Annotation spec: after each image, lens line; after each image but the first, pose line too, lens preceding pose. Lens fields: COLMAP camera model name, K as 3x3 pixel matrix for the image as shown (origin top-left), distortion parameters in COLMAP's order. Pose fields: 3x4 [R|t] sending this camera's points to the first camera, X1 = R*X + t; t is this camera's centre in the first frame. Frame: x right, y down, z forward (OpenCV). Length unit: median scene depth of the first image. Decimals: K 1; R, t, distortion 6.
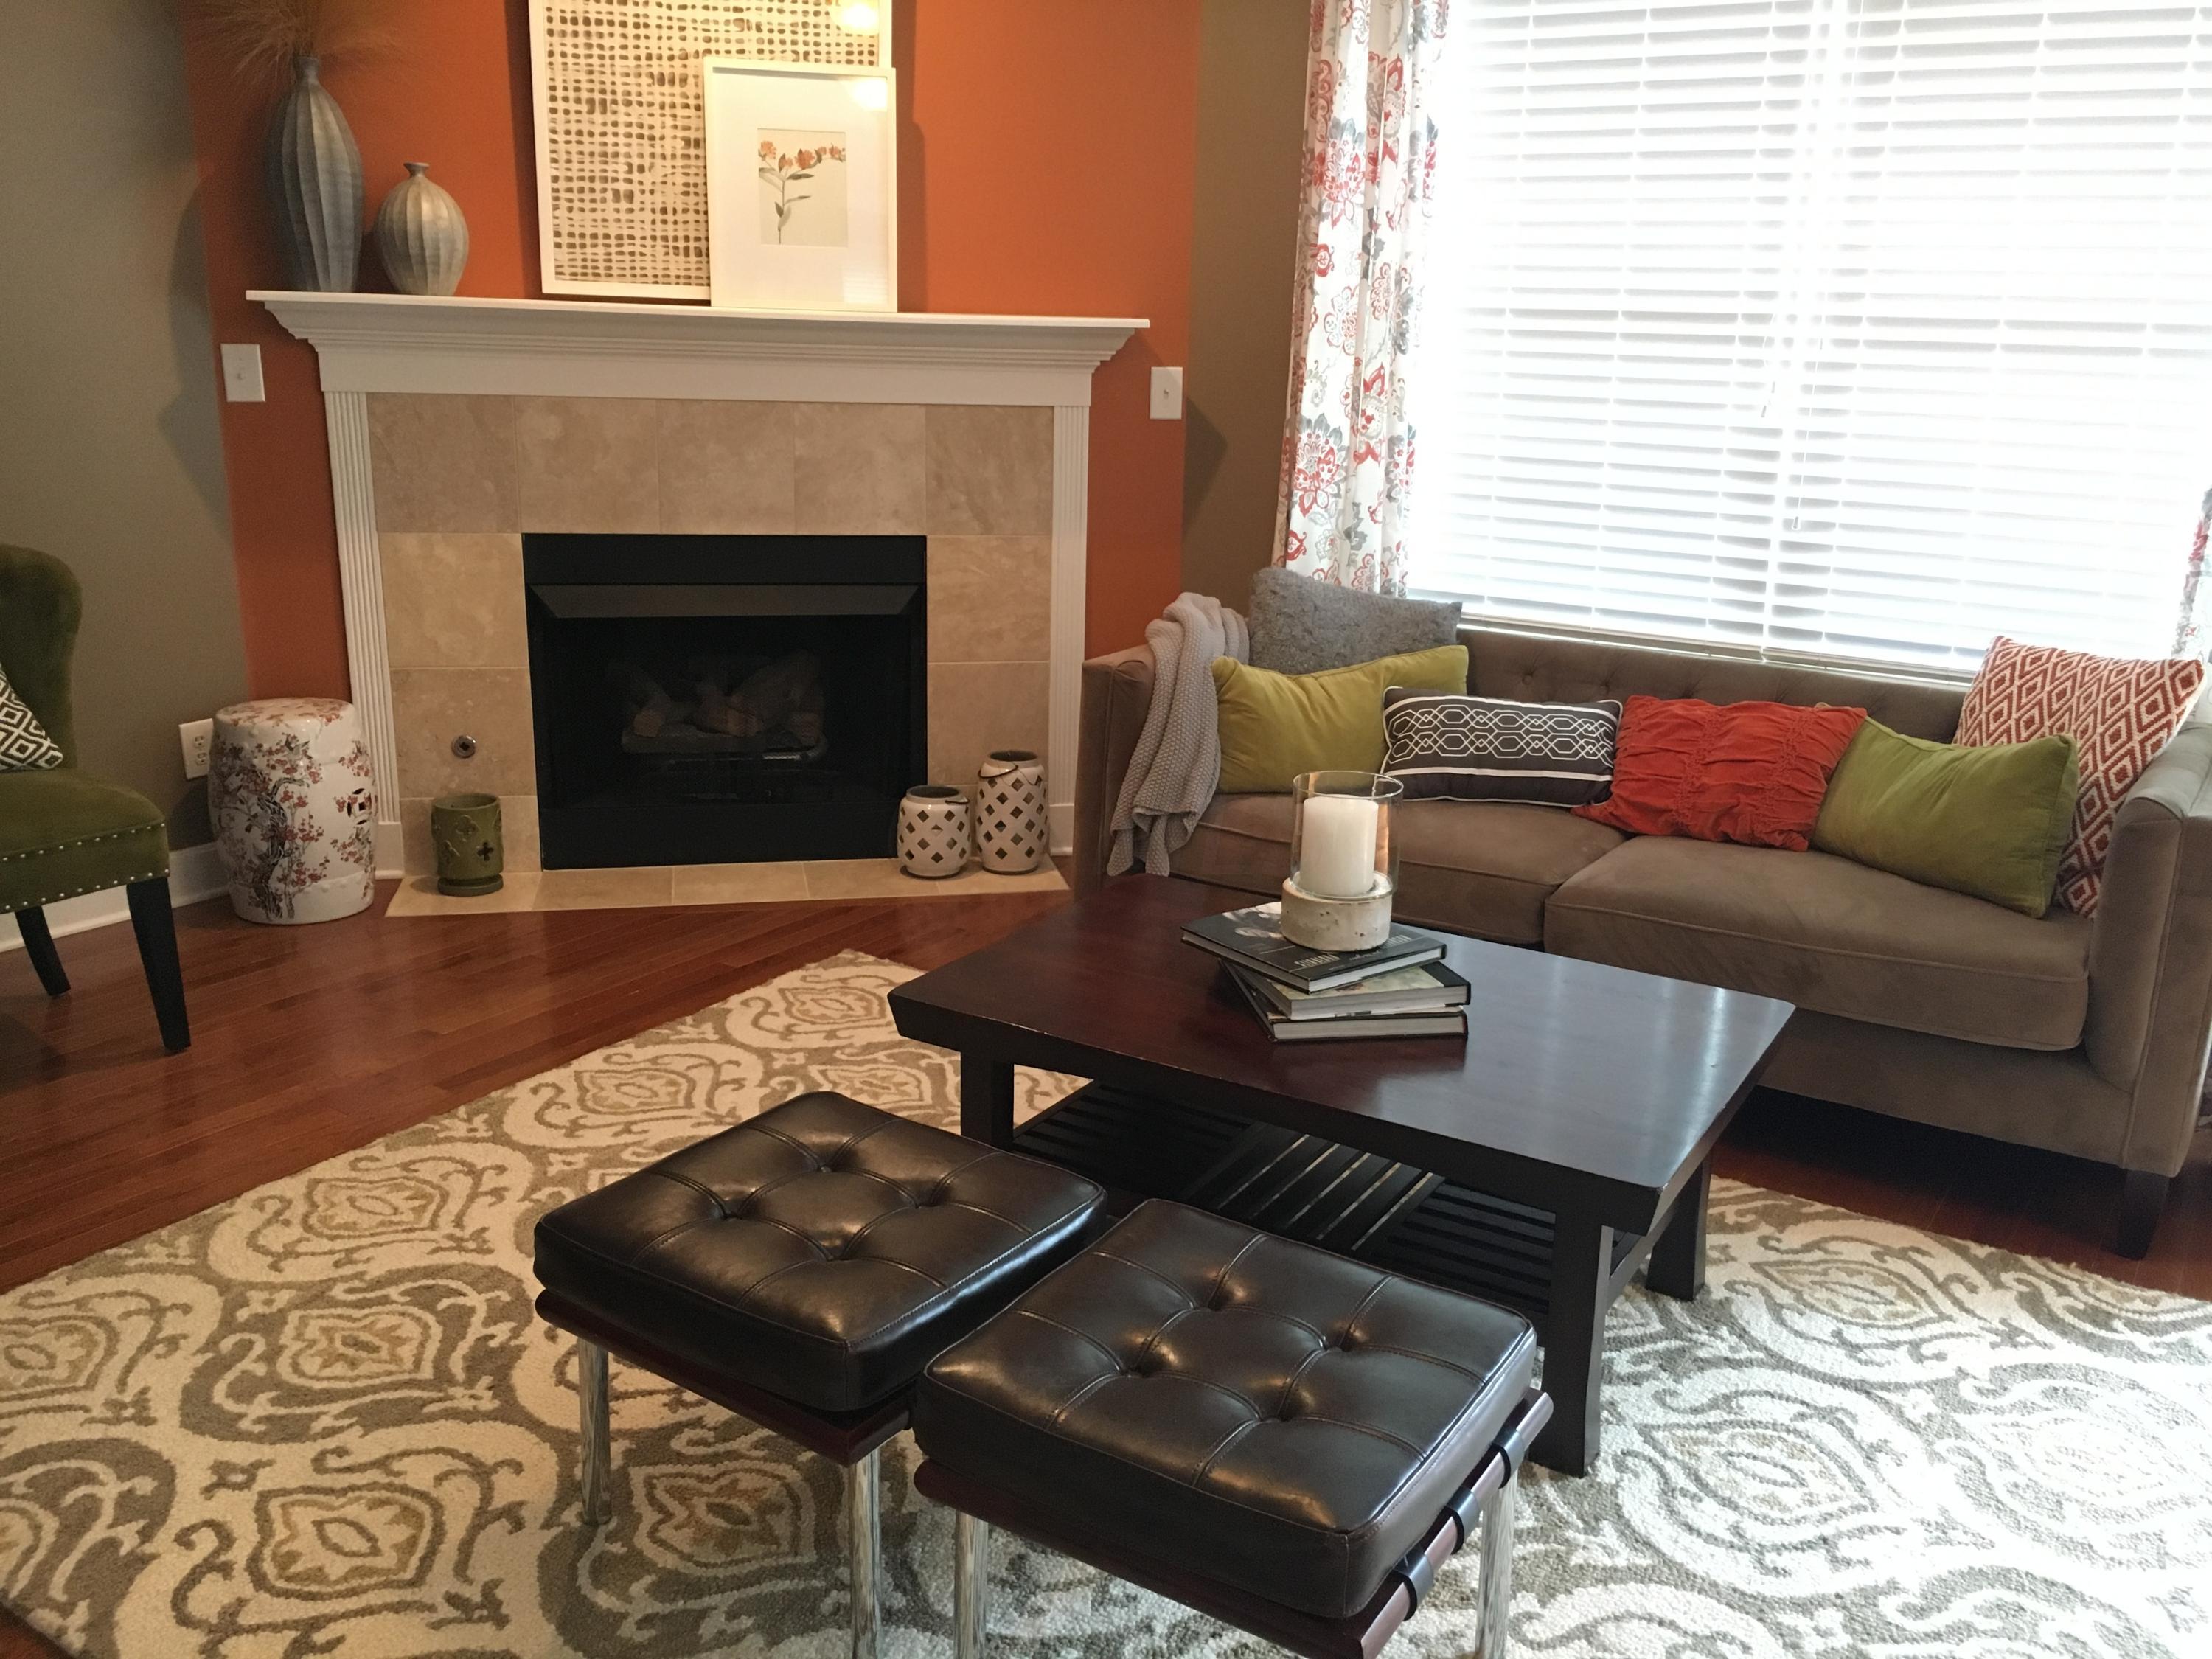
lens RADIAL K [[1882.9, 0, 1106.0], [0, 1882.9, 829.5], [0, 0, 1]] dist [0.081199, -0.114213]
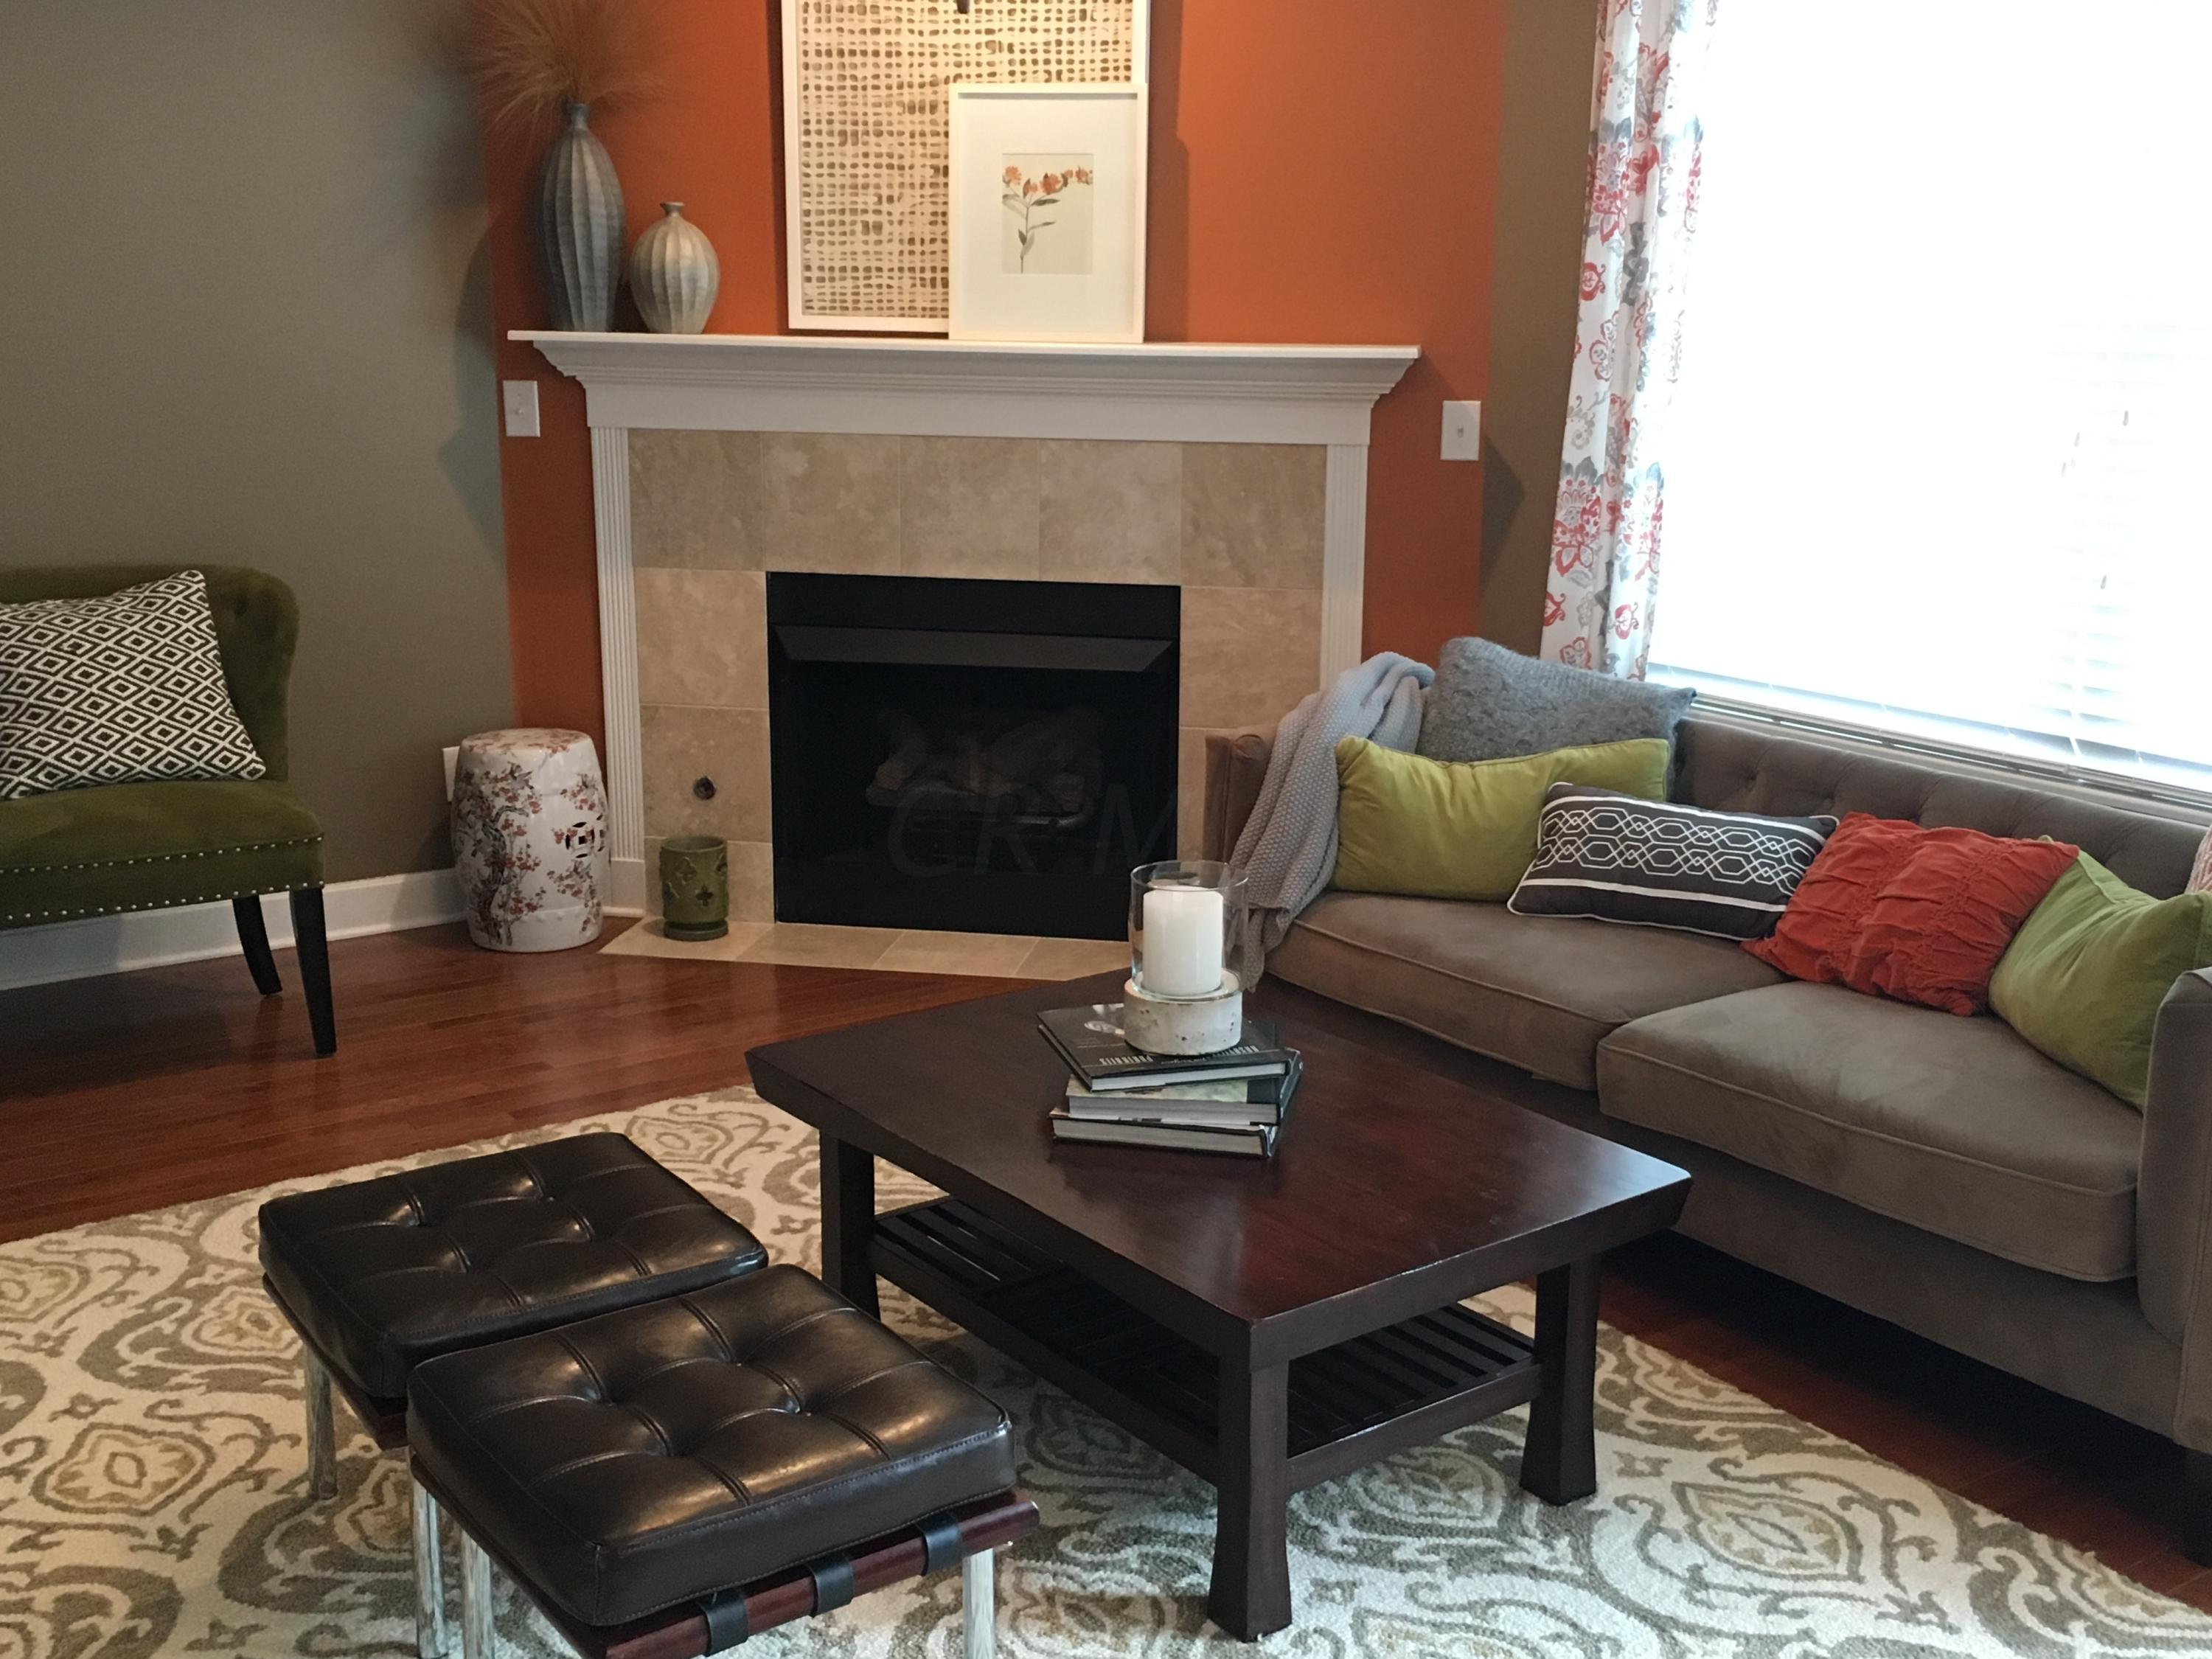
lens RADIAL K [[2377.5, 0, 1106.0], [0, 2377.5, 829.5], [0, 0, 1]] dist [0.063667, -0.054557]
pose [[0.930005, 0.069669, -0.360883, 0.316587], [-0.085195, 0.995991, -0.027273, -0.006984], [0.357536, 0.056110, 0.932212, -0.066946]]
